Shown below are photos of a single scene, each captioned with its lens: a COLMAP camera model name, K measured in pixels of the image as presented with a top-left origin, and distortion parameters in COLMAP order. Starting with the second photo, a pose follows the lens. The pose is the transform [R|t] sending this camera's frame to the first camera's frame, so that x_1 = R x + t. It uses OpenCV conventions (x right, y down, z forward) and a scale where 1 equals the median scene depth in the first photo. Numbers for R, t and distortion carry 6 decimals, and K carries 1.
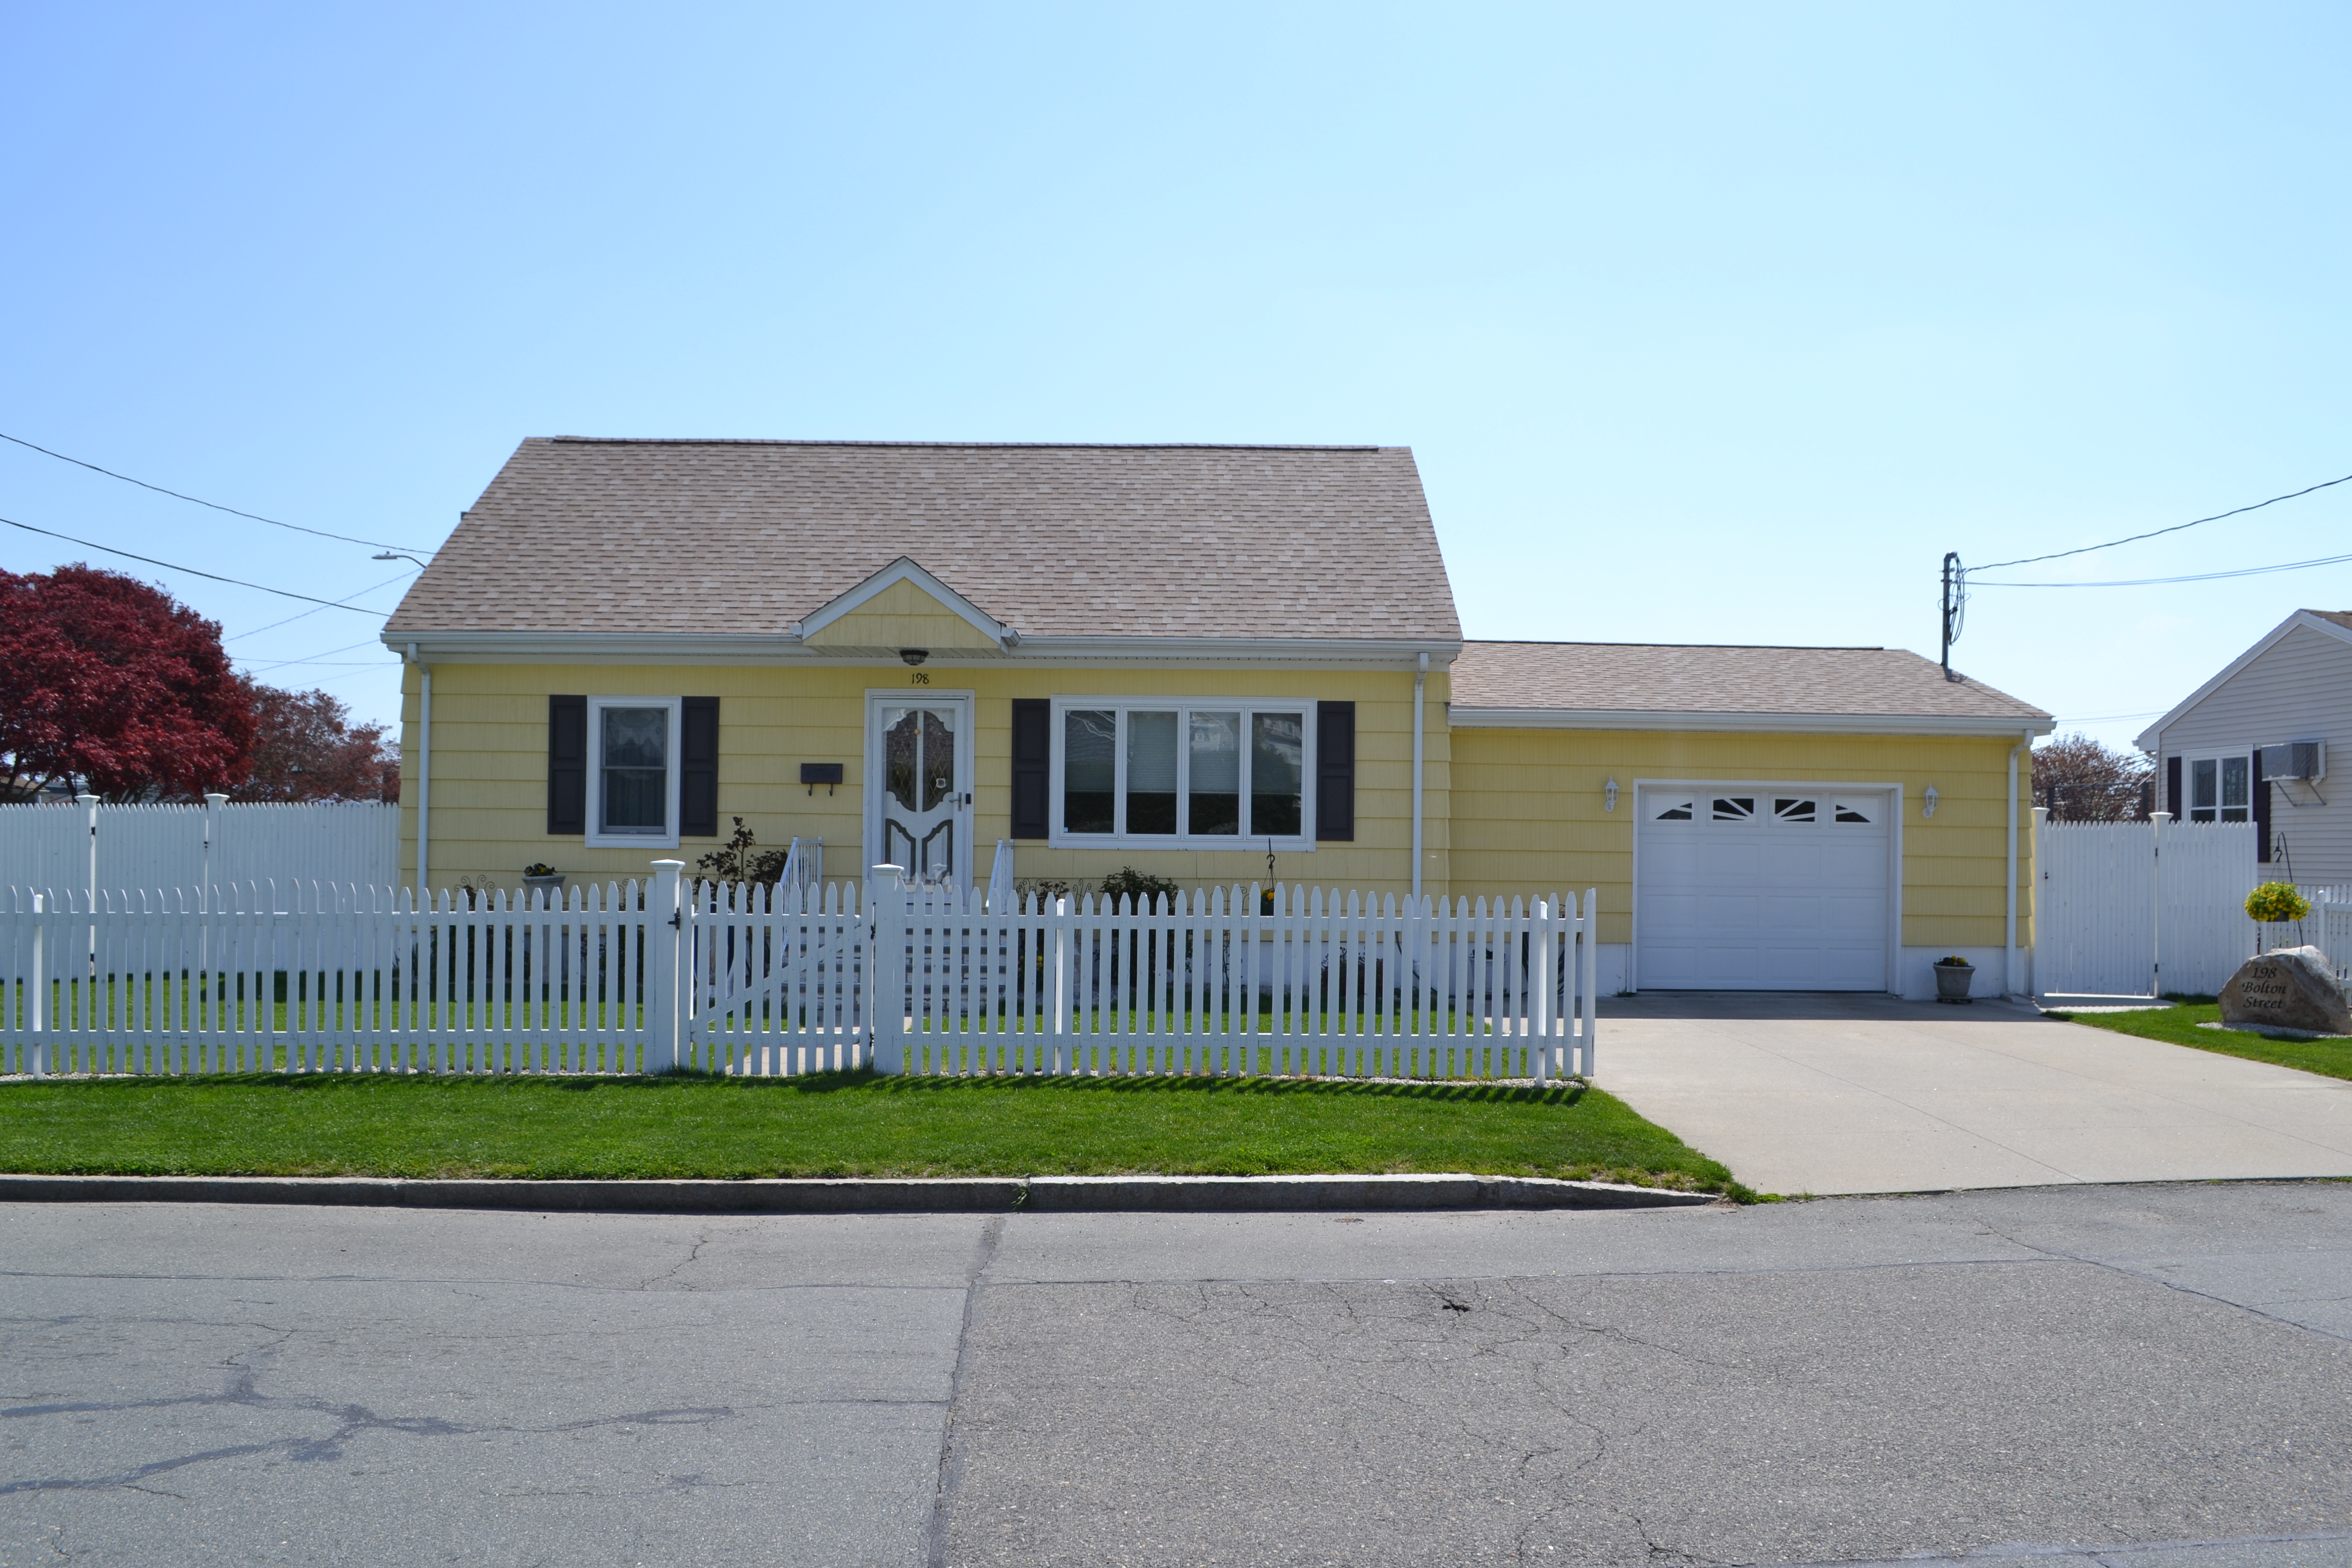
lens RADIAL K [[1855.5, 0, 1181.3], [0, 1855.5, 856.4], [0, 0, 1]] dist [-0.060355, 0.010811]
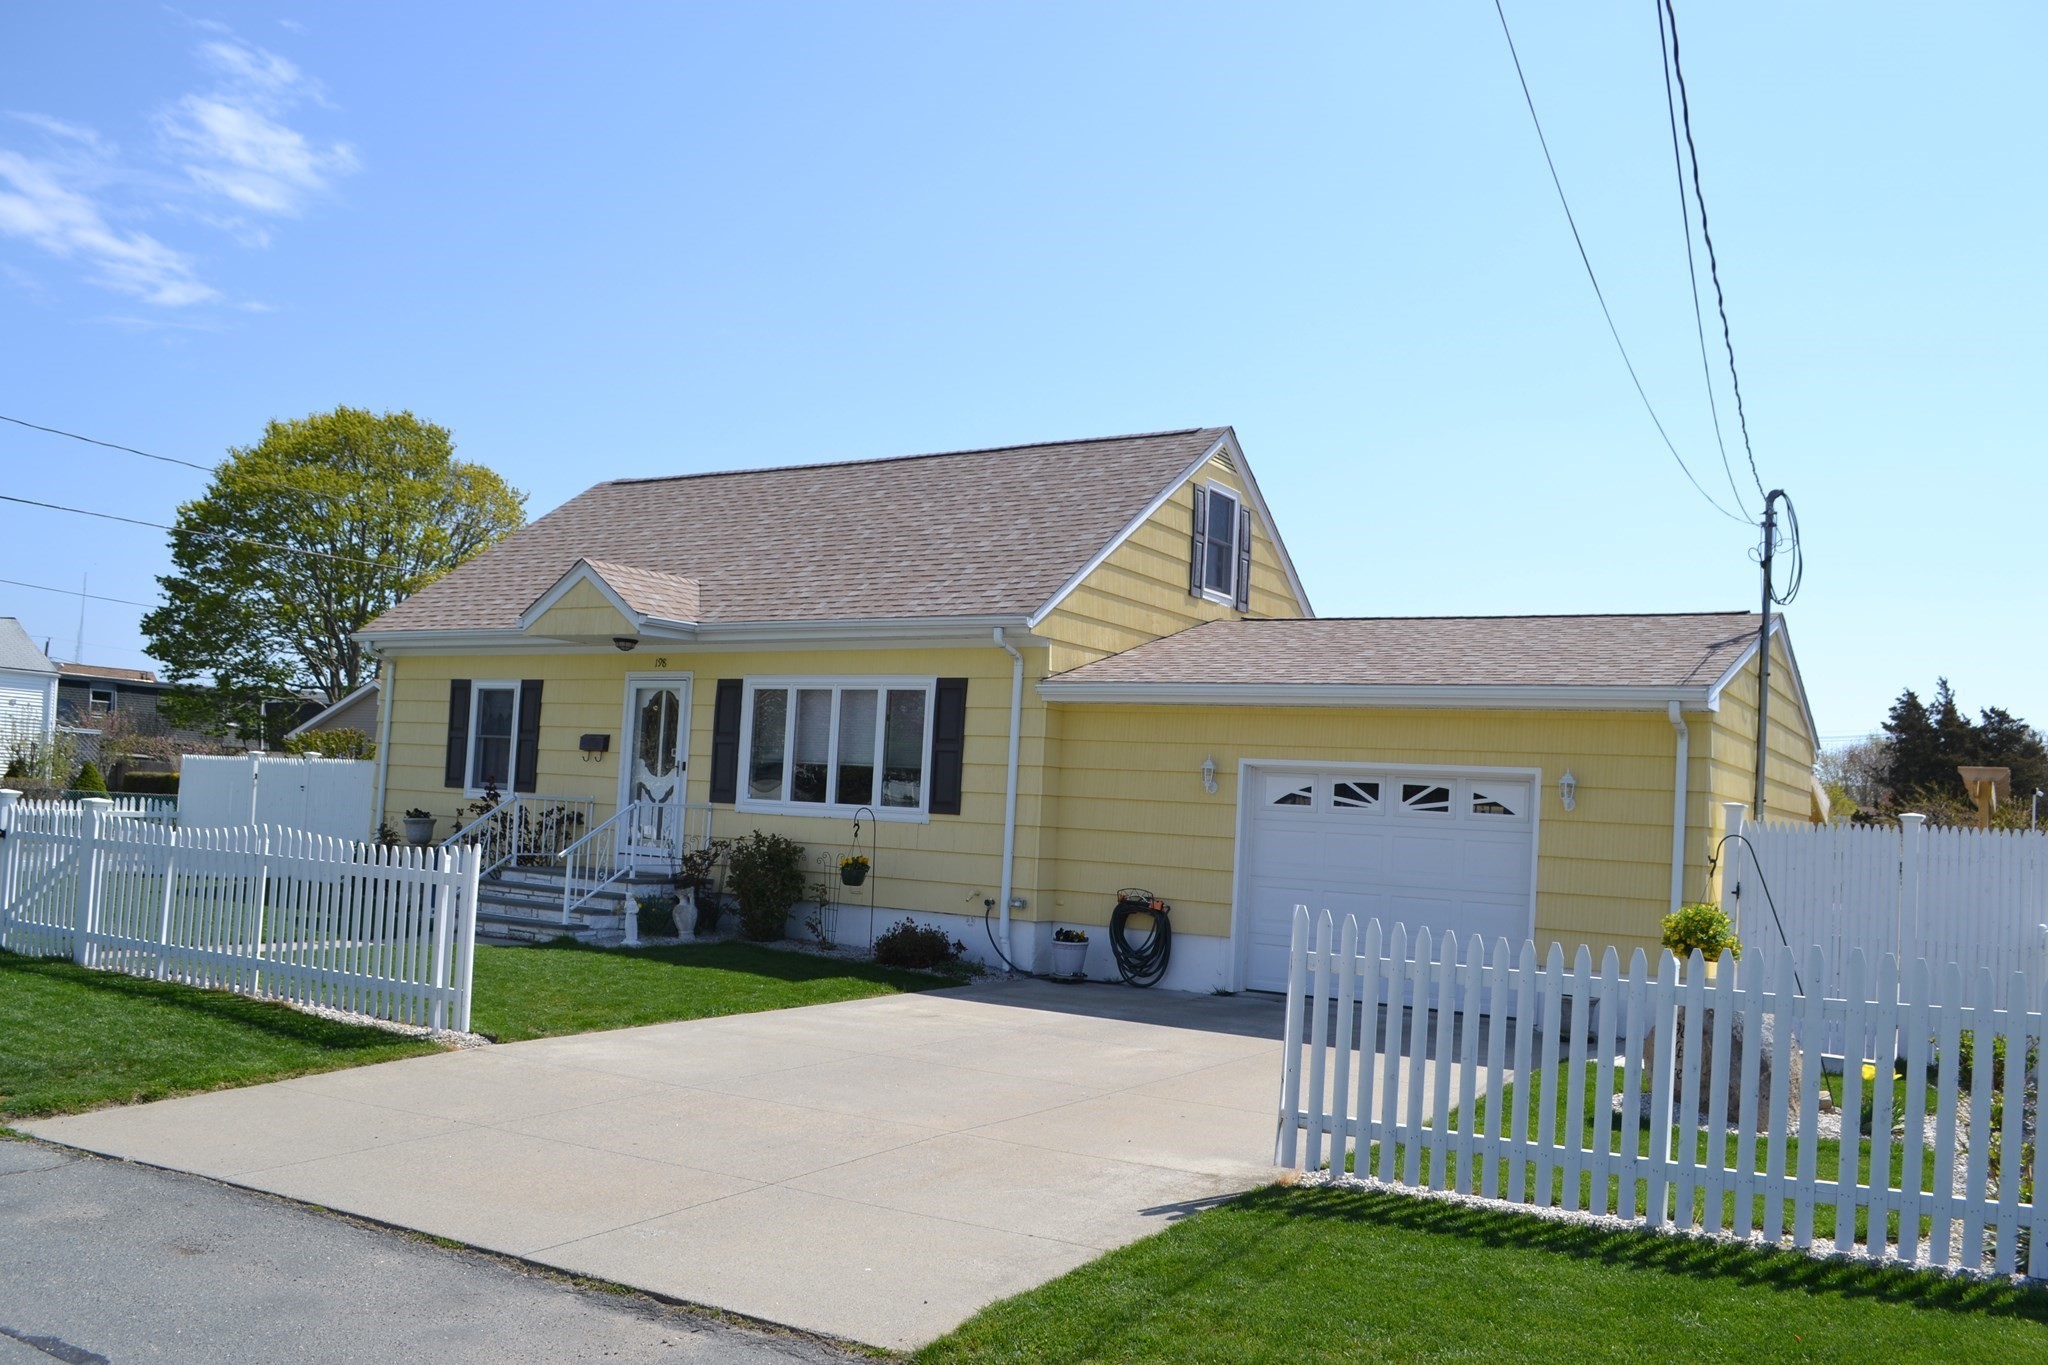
lens RADIAL K [[1615.6, 0, 1028.6], [0, 1615.6, 745.5], [0, 0, 1]] dist [-0.060355, 0.010811]
pose [[0.844005, 0.011391, -0.536215, 0.599389], [-0.043739, 0.997906, -0.047647, -0.005527], [0.534549, 0.063668, 0.842736, 0.270412]]
